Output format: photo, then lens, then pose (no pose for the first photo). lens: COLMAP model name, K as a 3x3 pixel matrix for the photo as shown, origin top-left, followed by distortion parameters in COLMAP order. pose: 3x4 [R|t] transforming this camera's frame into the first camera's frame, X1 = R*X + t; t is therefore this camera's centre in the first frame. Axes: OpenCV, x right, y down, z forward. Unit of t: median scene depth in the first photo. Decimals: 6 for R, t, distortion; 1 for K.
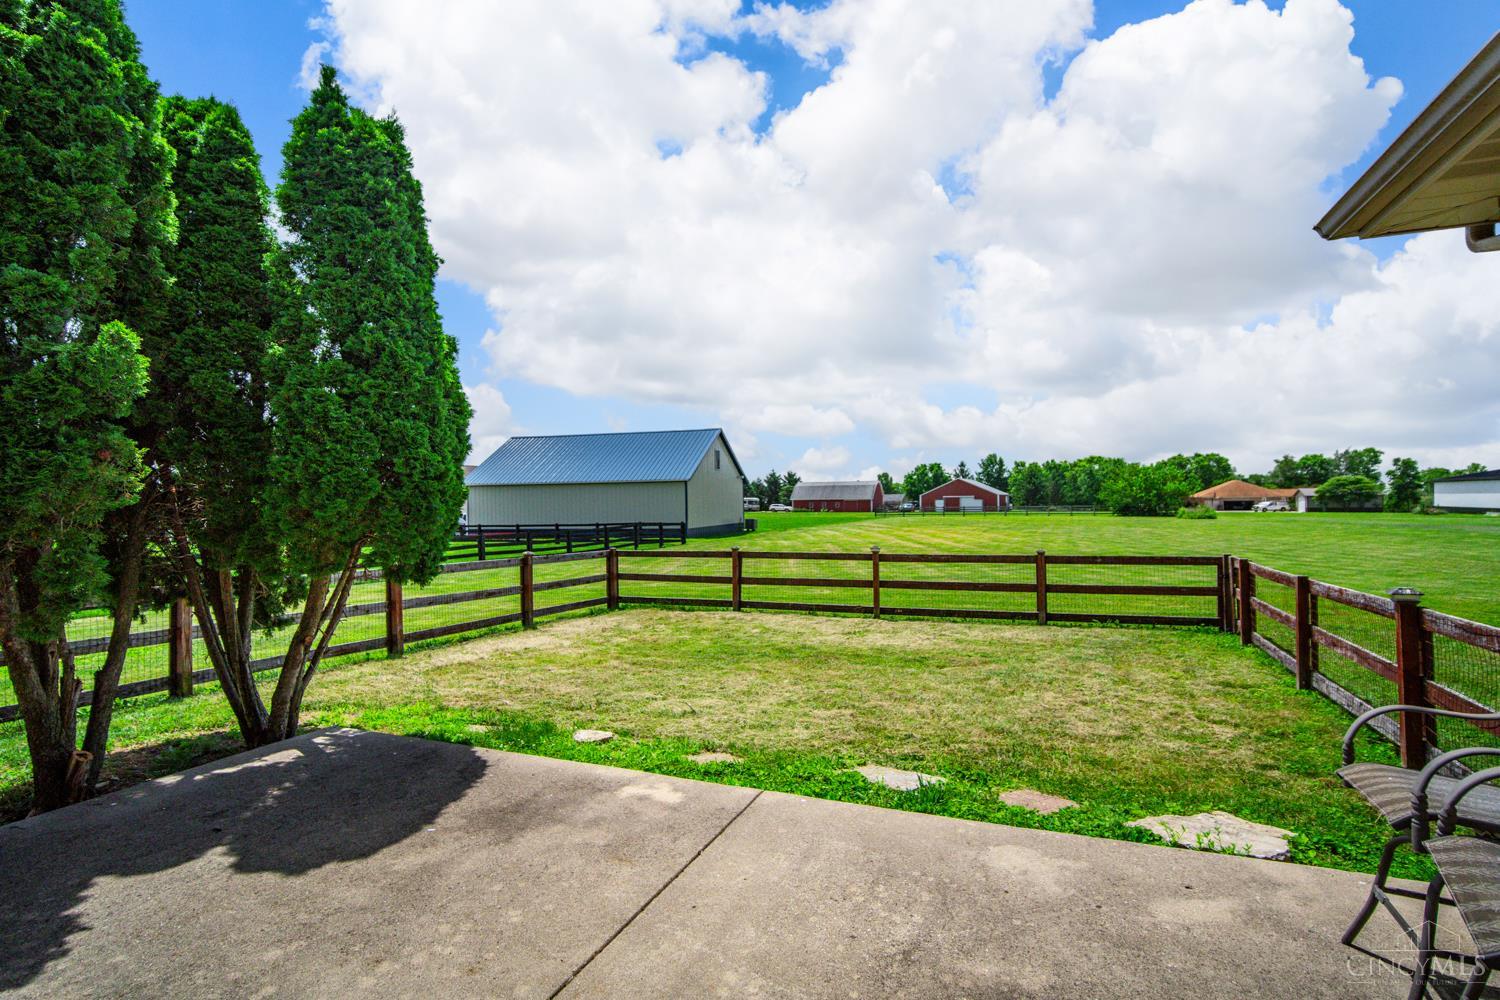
lens RADIAL K [[698.7, 0, 740.0], [0, 698.7, 499.6], [0, 0, 1]] dist [-0.004706, 0.001099]
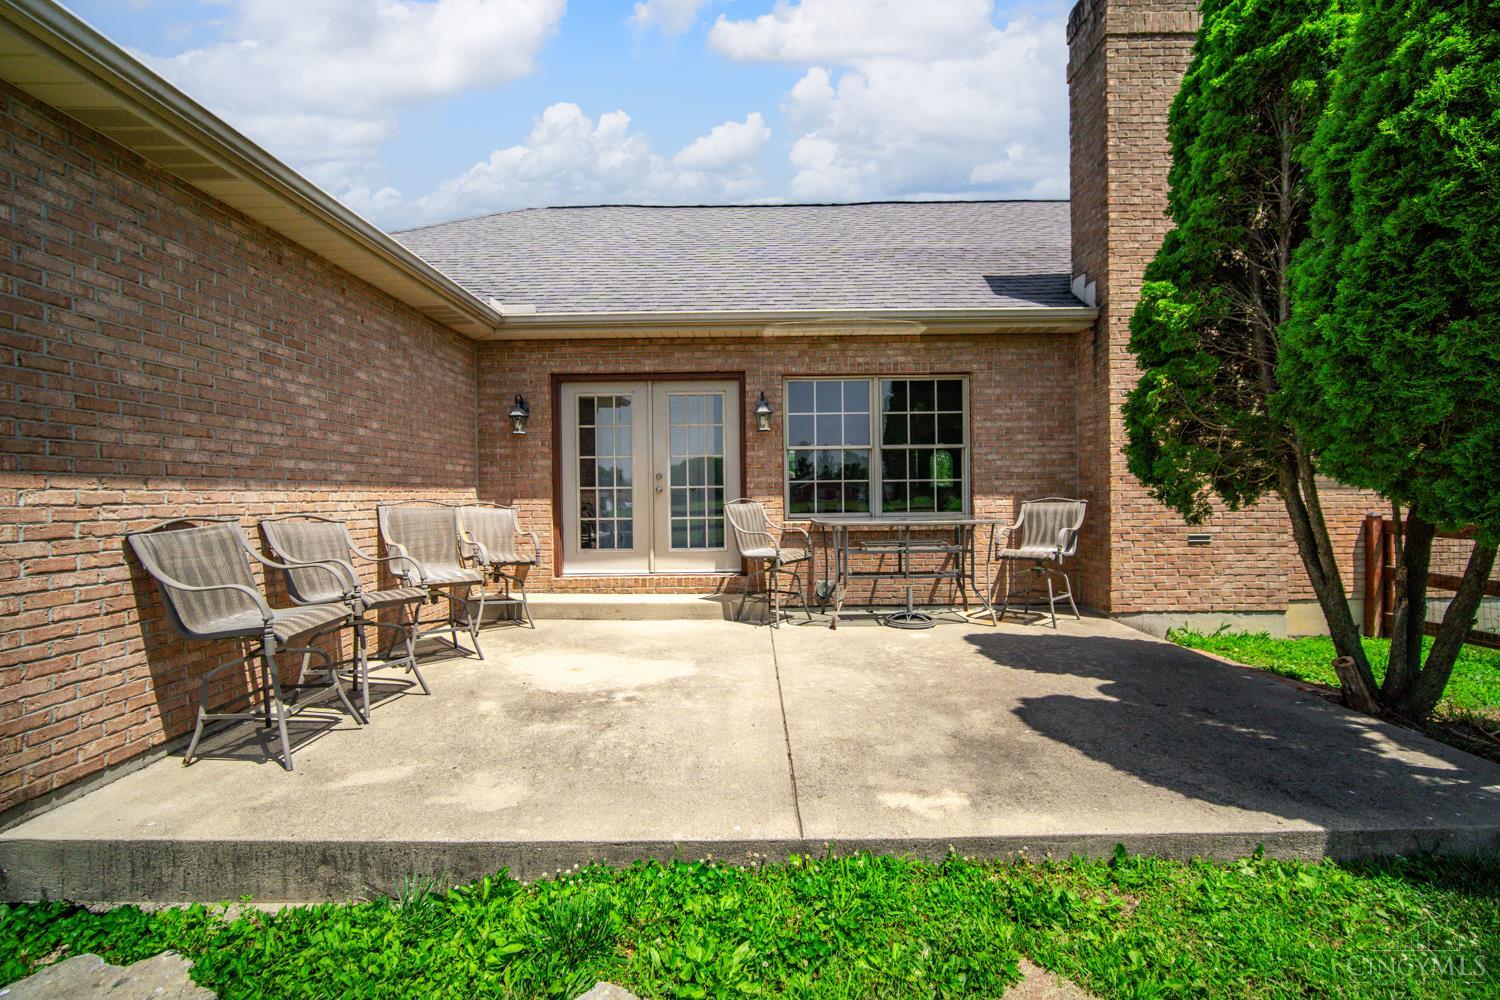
lens RADIAL K [[698.7, 0, 763.4], [0, 698.7, 498.9], [0, 0, 1]] dist [-0.004706, 0.001099]
pose [[-0.910541, 0.025810, -0.412612, 0.364562], [0.025691, 0.999653, 0.005835, 0.073936], [0.412619, -0.005288, -0.910888, 1.691227]]
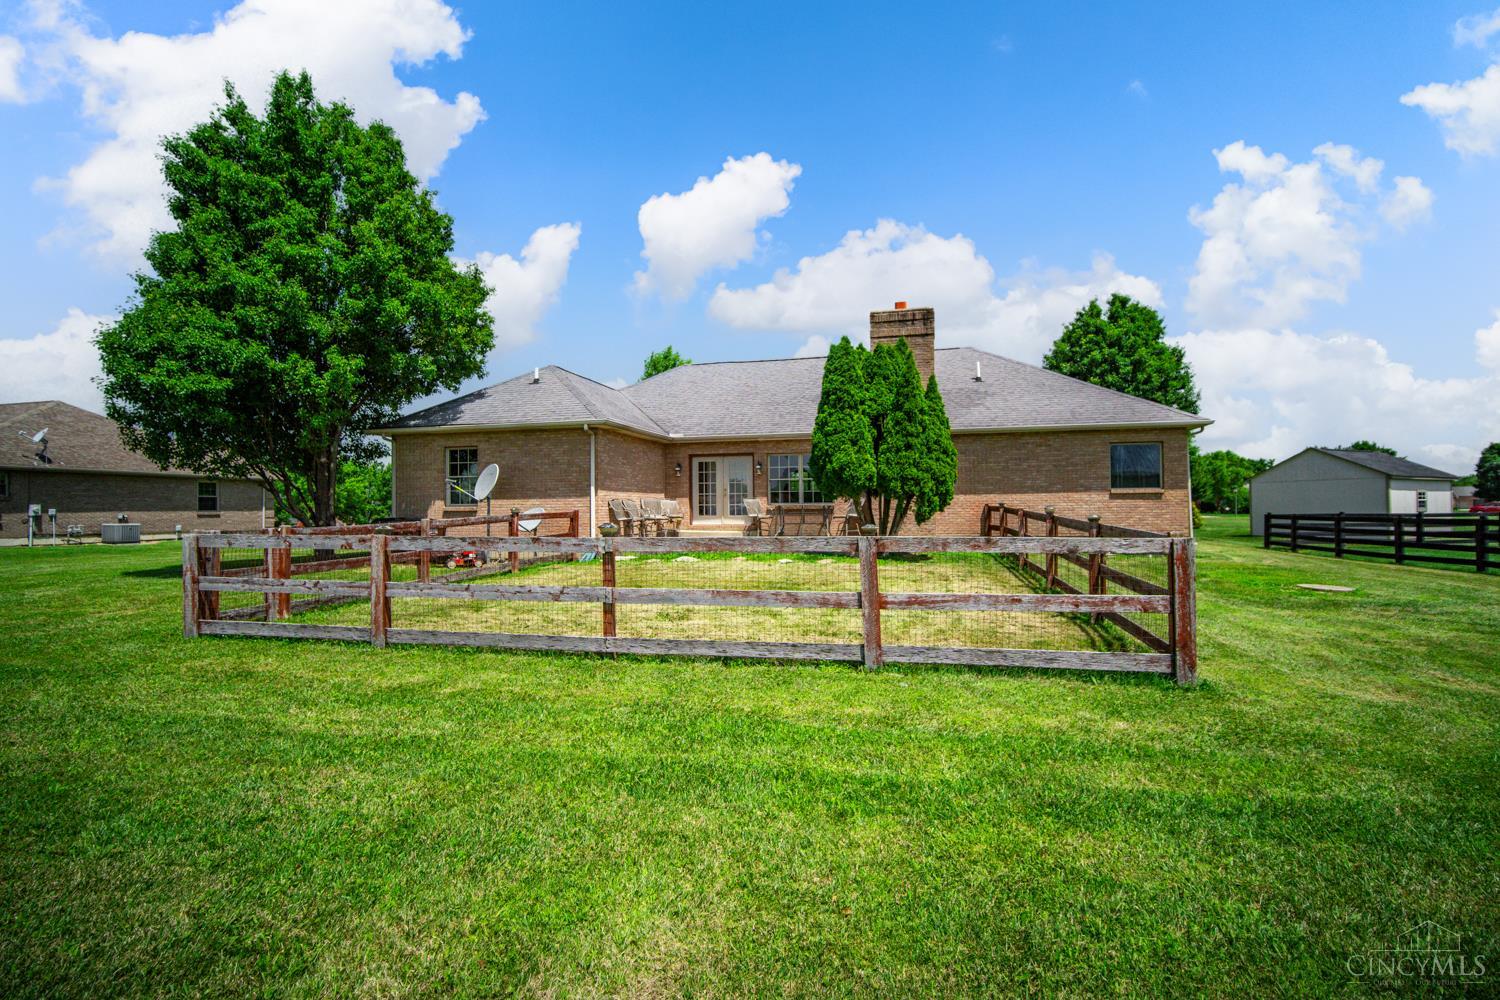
lens RADIAL K [[698.7, 0, 748.9], [0, 698.7, 503.3], [0, 0, 1]] dist [-0.004706, 0.001099]
pose [[-0.981726, 0.018237, -0.189424, 0.621336], [0.020465, 0.999742, -0.009813, 0.157594], [0.189196, -0.013510, -0.981846, 4.523665]]
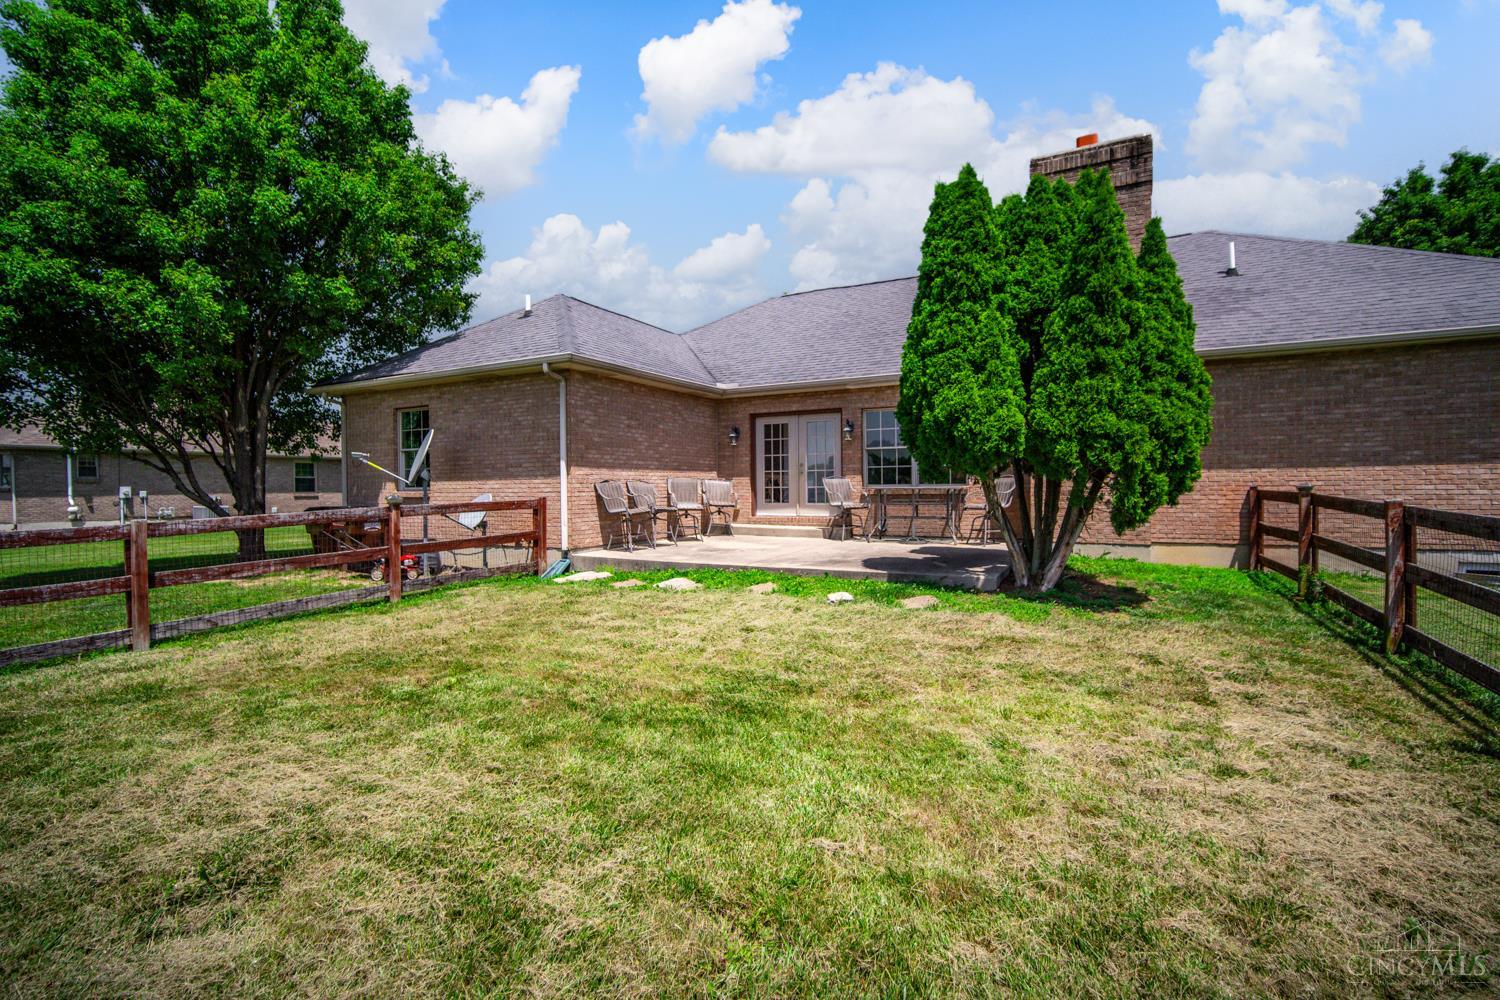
lens RADIAL K [[698.7, 0, 741.8], [0, 698.7, 500.8], [0, 0, 1]] dist [-0.004706, 0.001099]
pose [[-0.997911, 0.019620, 0.061552, 0.005557], [0.020461, 0.999705, 0.013058, 0.134596], [-0.061277, 0.014290, -0.998018, 3.152685]]
